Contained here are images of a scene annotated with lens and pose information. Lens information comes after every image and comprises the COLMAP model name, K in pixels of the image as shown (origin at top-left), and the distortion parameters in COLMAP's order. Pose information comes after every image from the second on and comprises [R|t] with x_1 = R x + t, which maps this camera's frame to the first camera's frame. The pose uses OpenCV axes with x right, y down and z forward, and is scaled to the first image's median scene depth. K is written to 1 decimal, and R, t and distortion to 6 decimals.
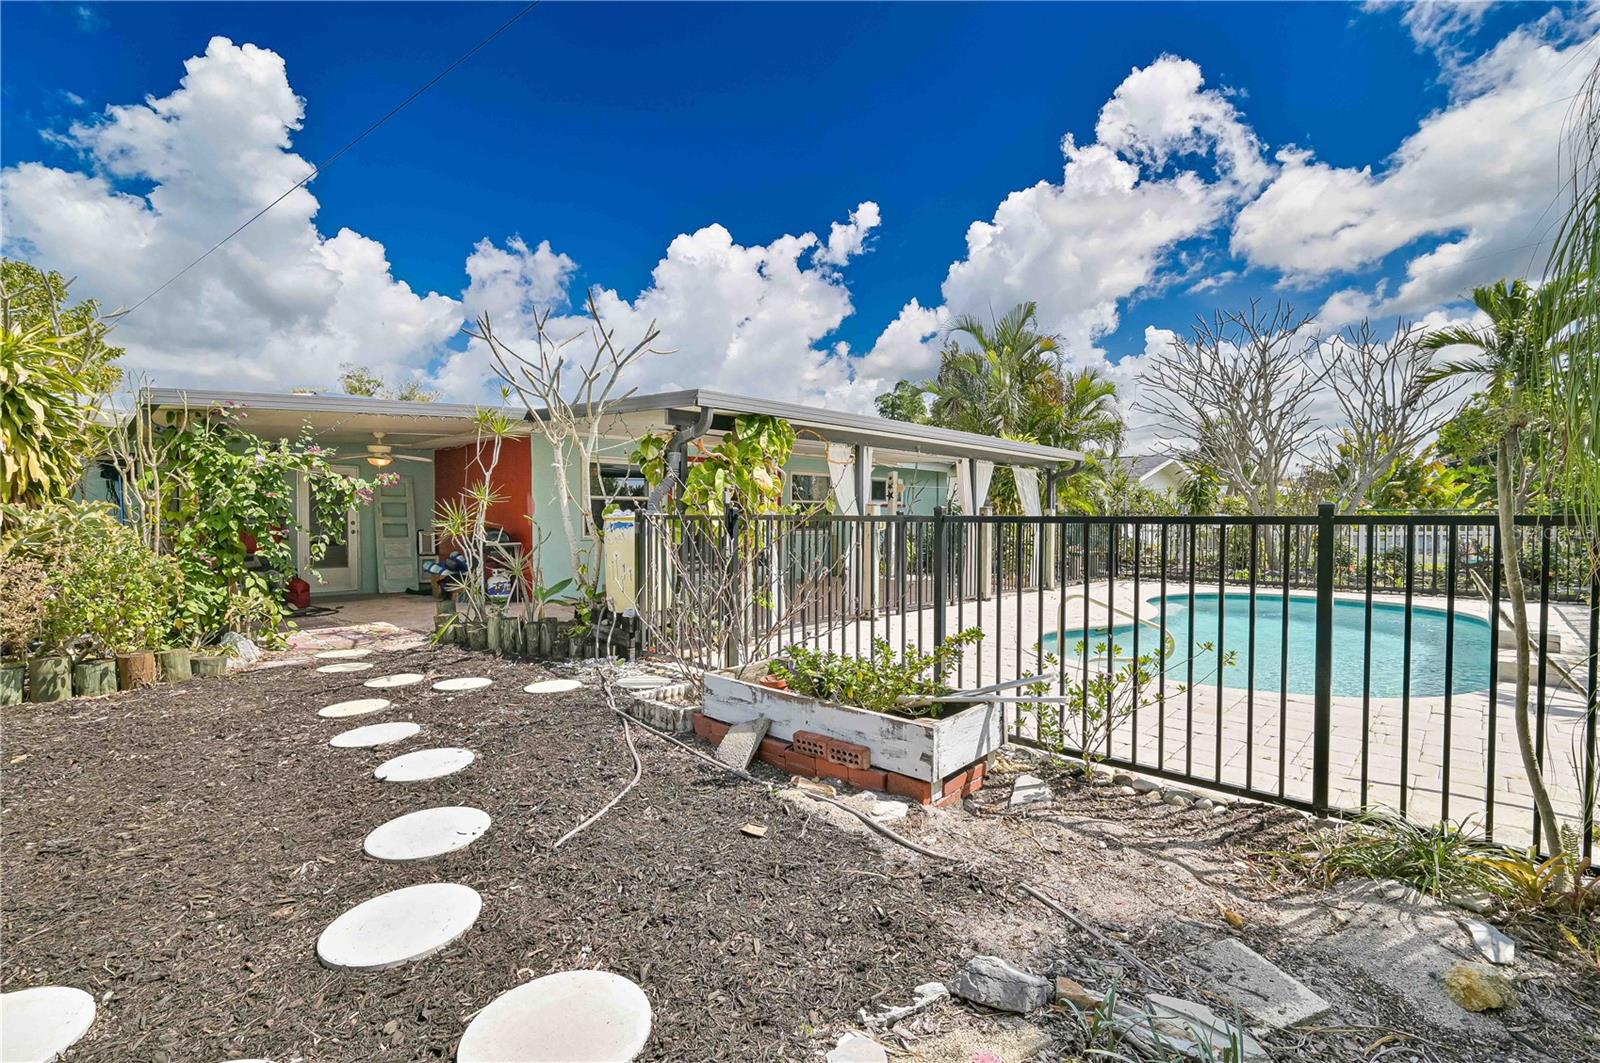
lens RADIAL K [[715.3, 0, 807.7], [0, 715.3, 523.6], [0, 0, 1]] dist [0.002348, 0.000183]
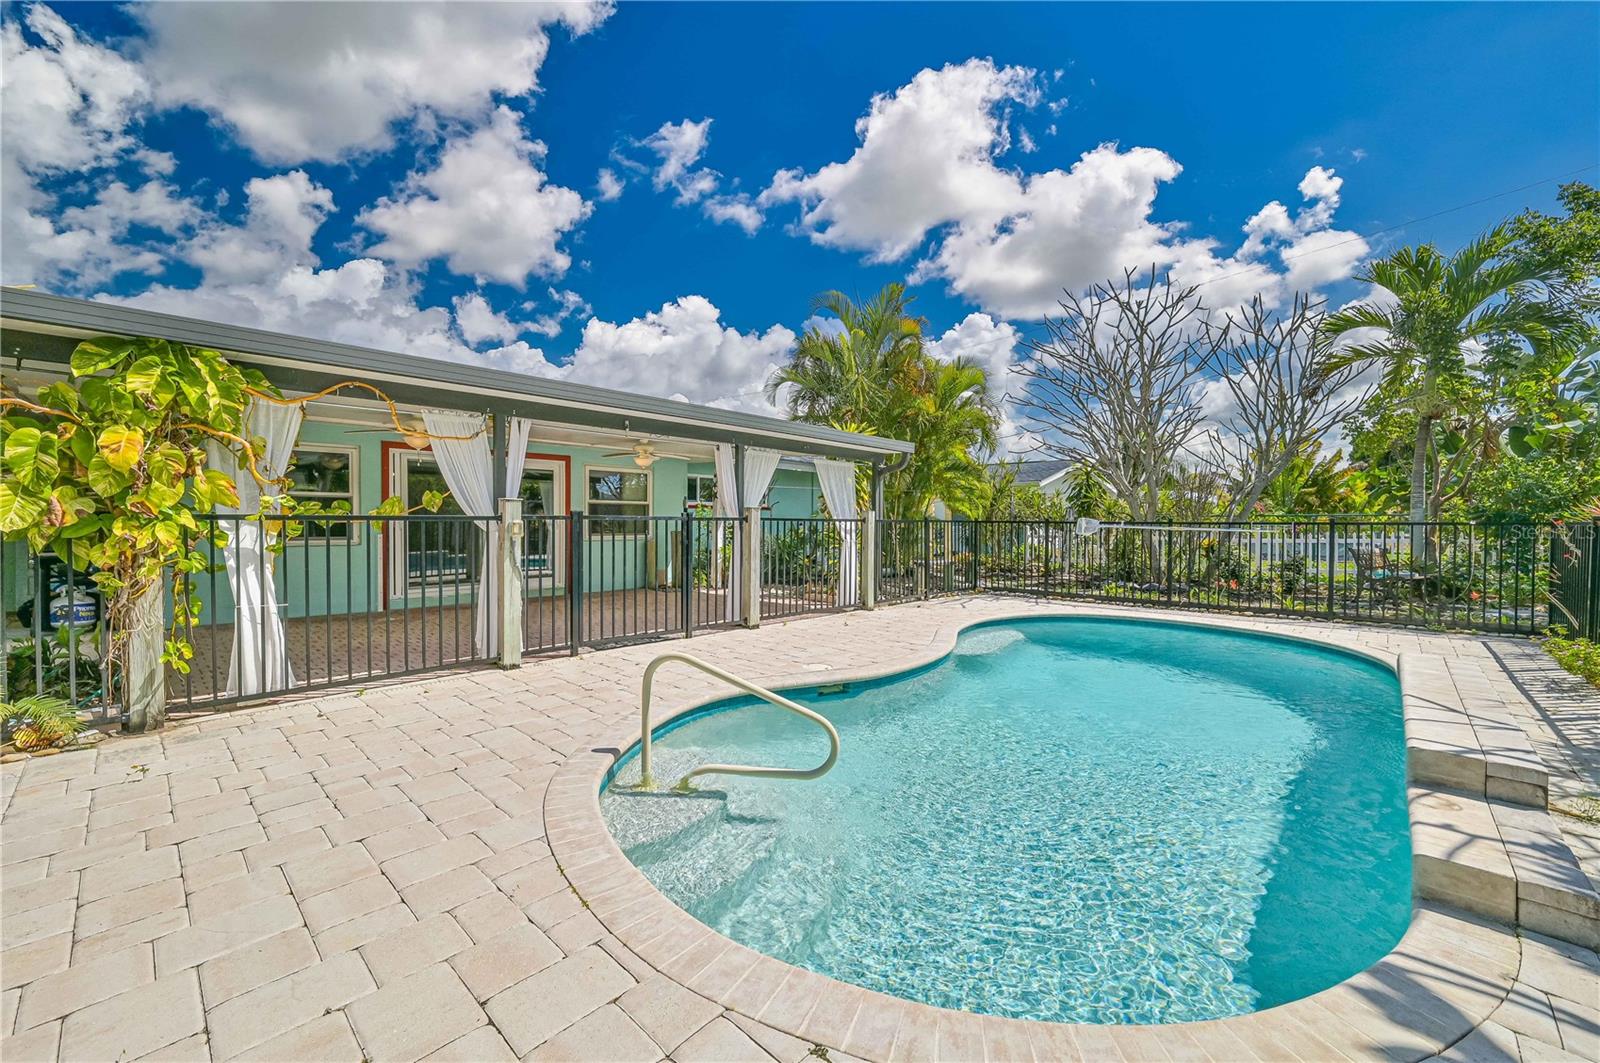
lens RADIAL K [[629.7, 0, 804.9], [0, 629.7, 523.8], [0, 0, 1]] dist [-0.003527, -0.000260]
pose [[0.999995, 0.002898, 0.001237, 0.221989], [-0.002889, 0.999966, -0.007759, 0.000160], [-0.001259, 0.007755, 0.999969, 0.231793]]
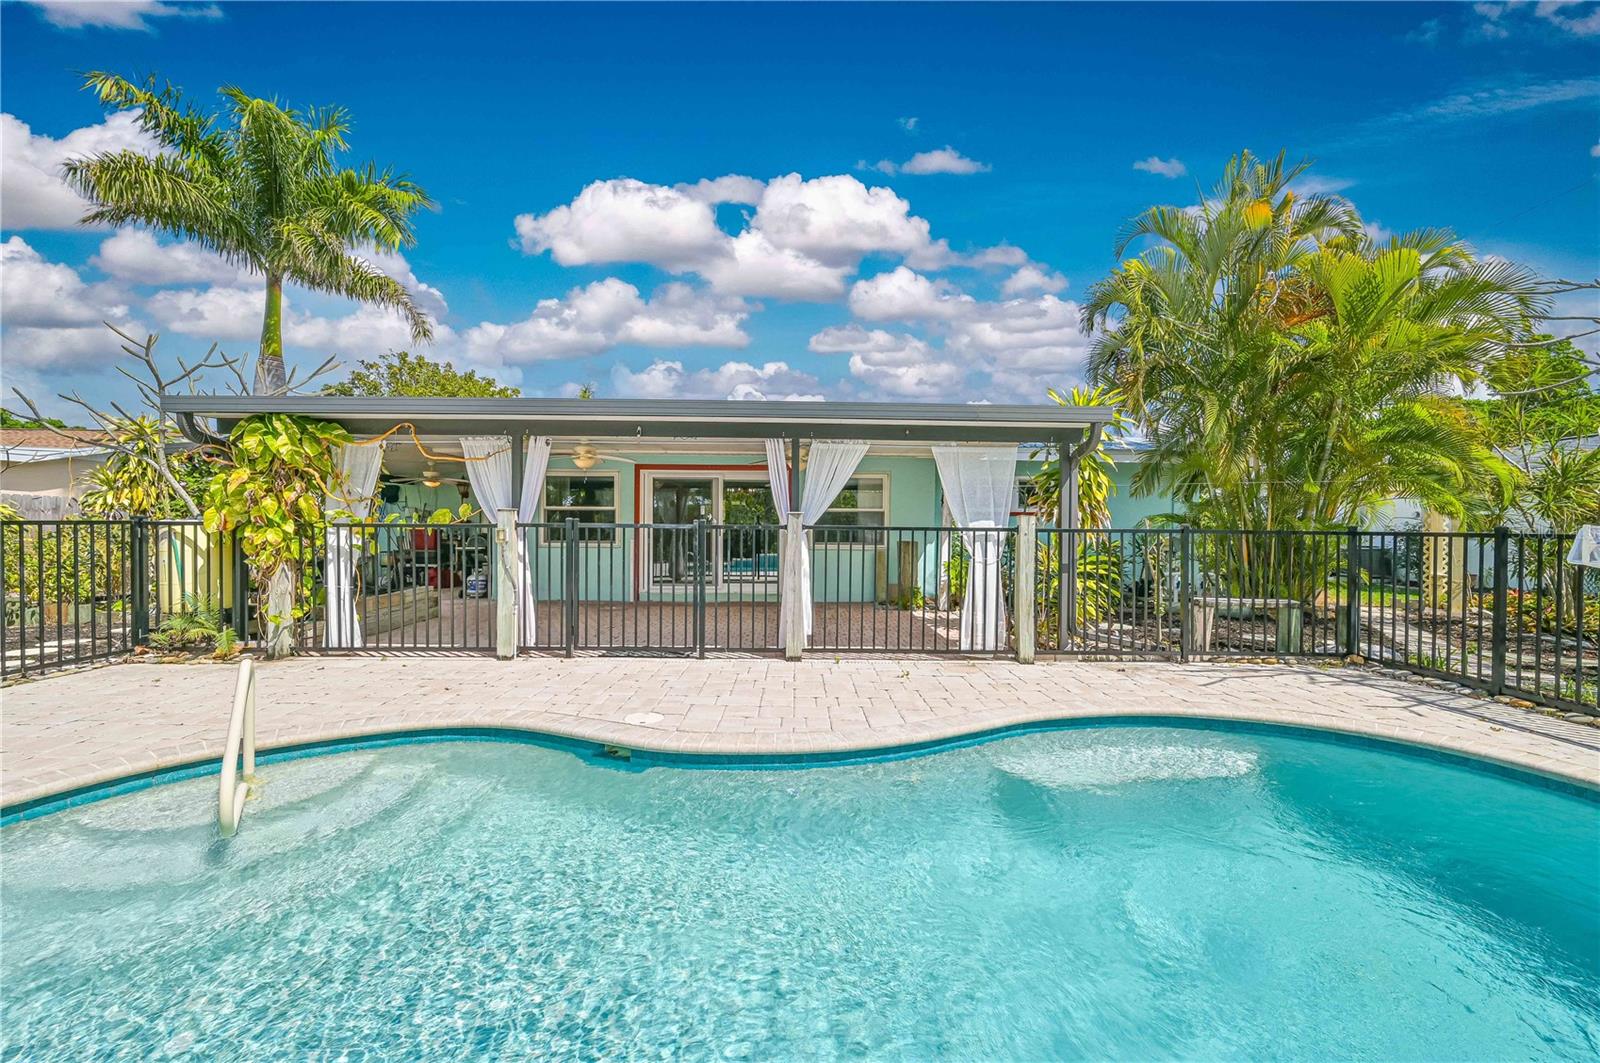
lens RADIAL K [[627.8, 0, 802.5], [0, 627.8, 527.9], [0, 0, 1]] dist [-0.002563, -0.000054]
pose [[0.685893, 0.005998, -0.727677, 0.479065], [-0.014826, 0.999874, -0.005733, -0.004489], [0.727551, 0.014721, 0.685896, 0.452732]]
